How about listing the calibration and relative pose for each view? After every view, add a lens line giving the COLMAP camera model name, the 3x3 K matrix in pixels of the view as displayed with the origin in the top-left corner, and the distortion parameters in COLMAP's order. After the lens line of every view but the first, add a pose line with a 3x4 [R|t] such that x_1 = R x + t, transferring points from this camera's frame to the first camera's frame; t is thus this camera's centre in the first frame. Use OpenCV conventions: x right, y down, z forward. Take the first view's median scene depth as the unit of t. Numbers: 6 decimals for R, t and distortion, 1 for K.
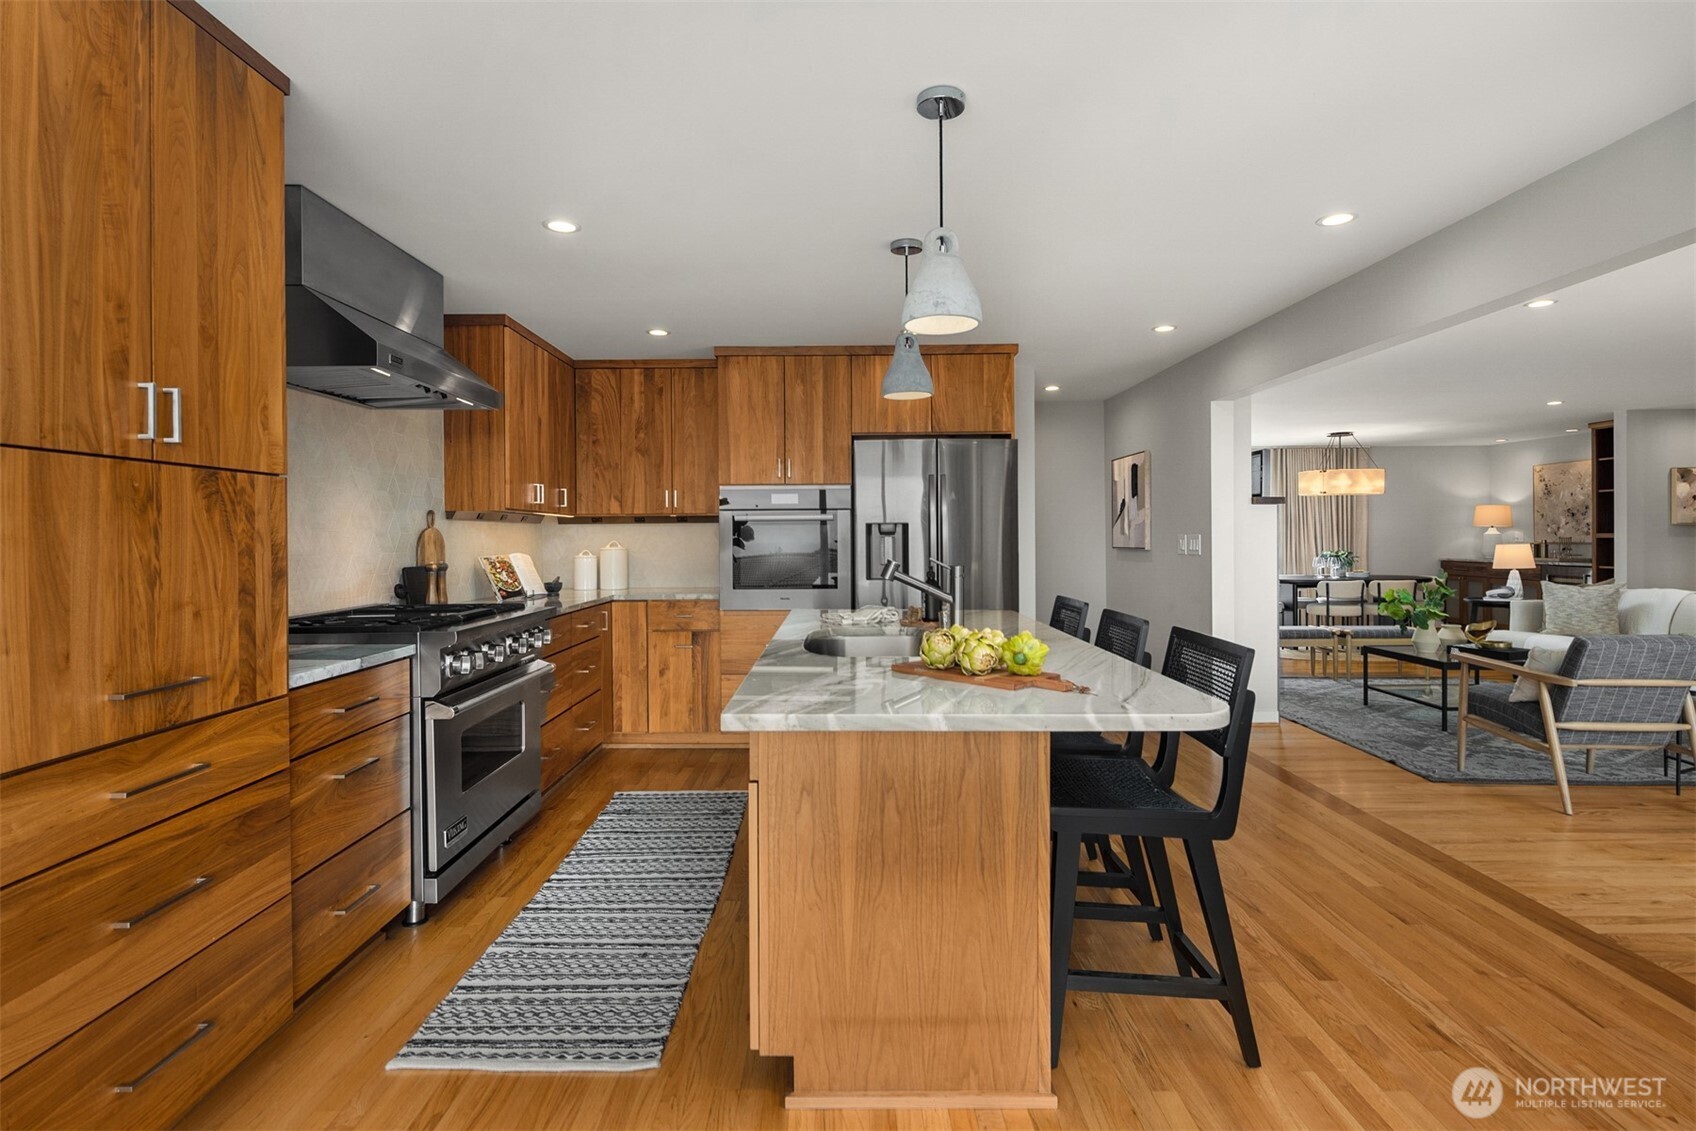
lens RADIAL K [[830.5, 0, 842.1], [0, 830.5, 541.8], [0, 0, 1]] dist [0.005552, -0.004833]
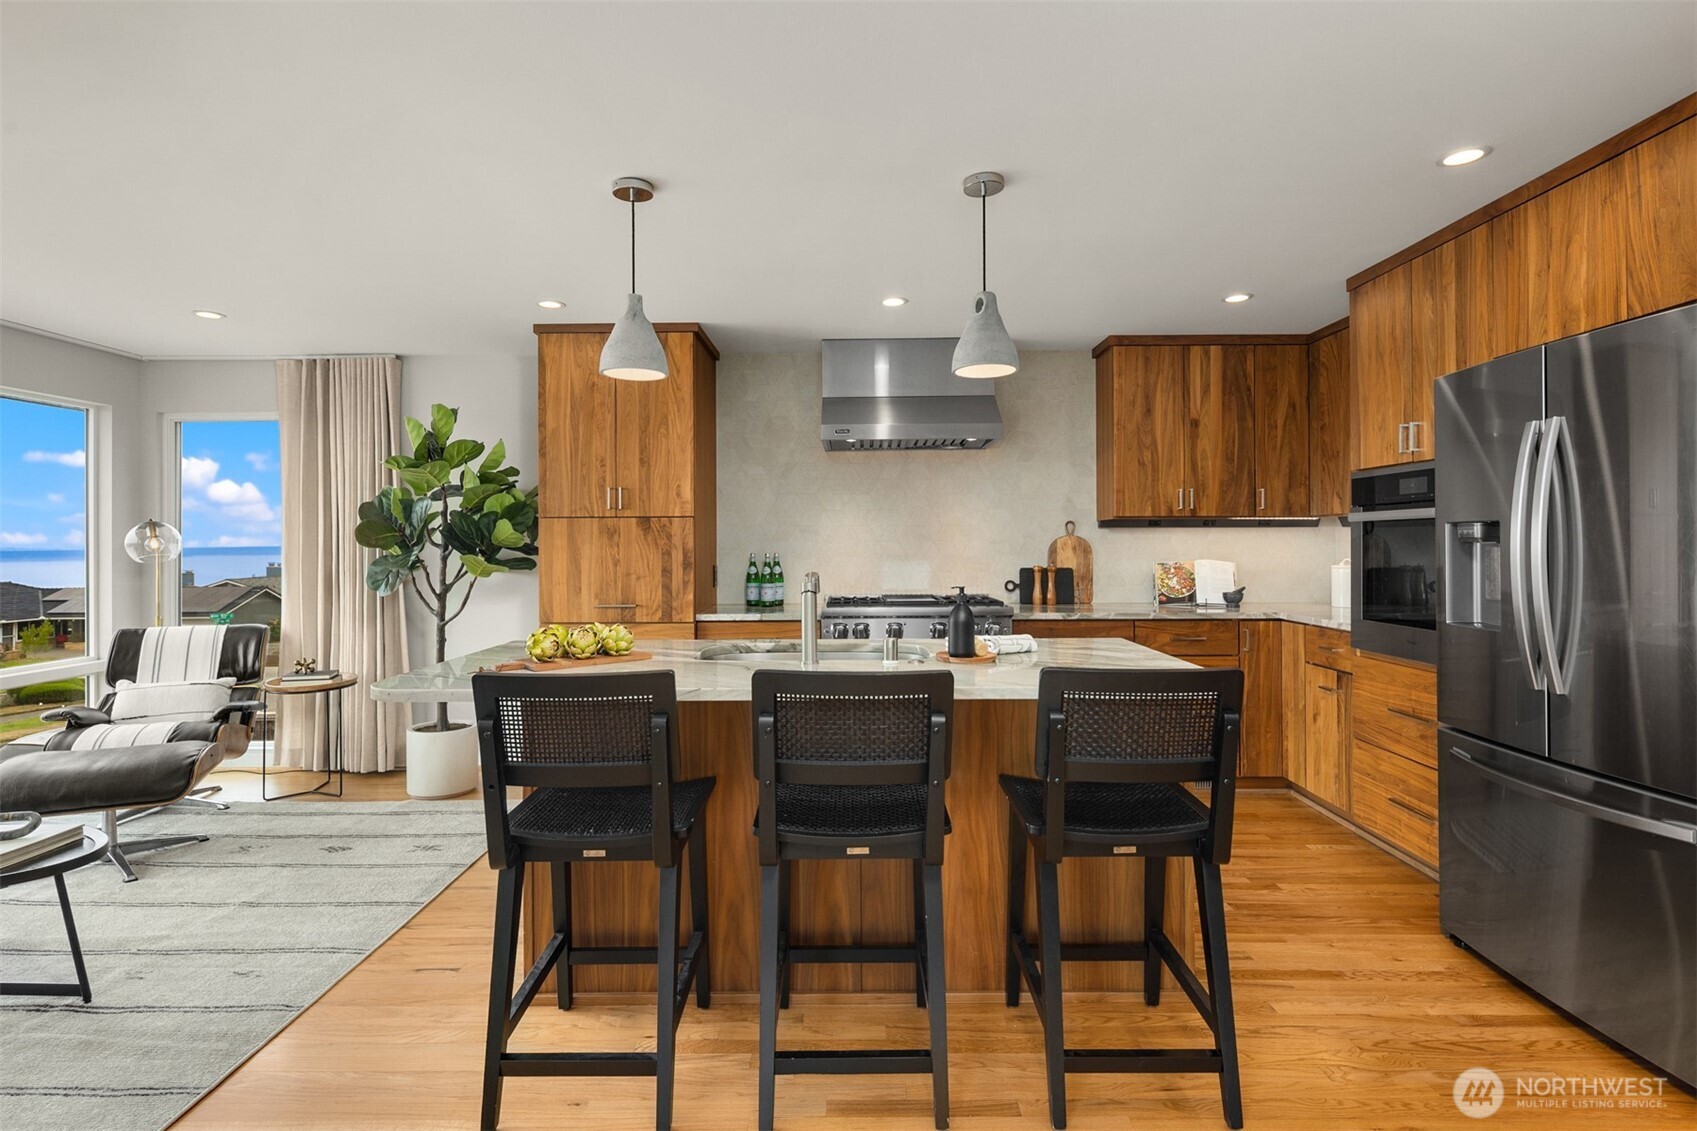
lens RADIAL K [[831.0, 0, 843.7], [0, 831.0, 540.8], [0, 0, 1]] dist [0.005552, -0.004833]
pose [[-0.008747, 0.002927, -0.999957, 1.607633], [-0.000877, 0.999995, 0.002935, -0.029968], [0.999961, 0.000902, -0.008744, 1.602047]]
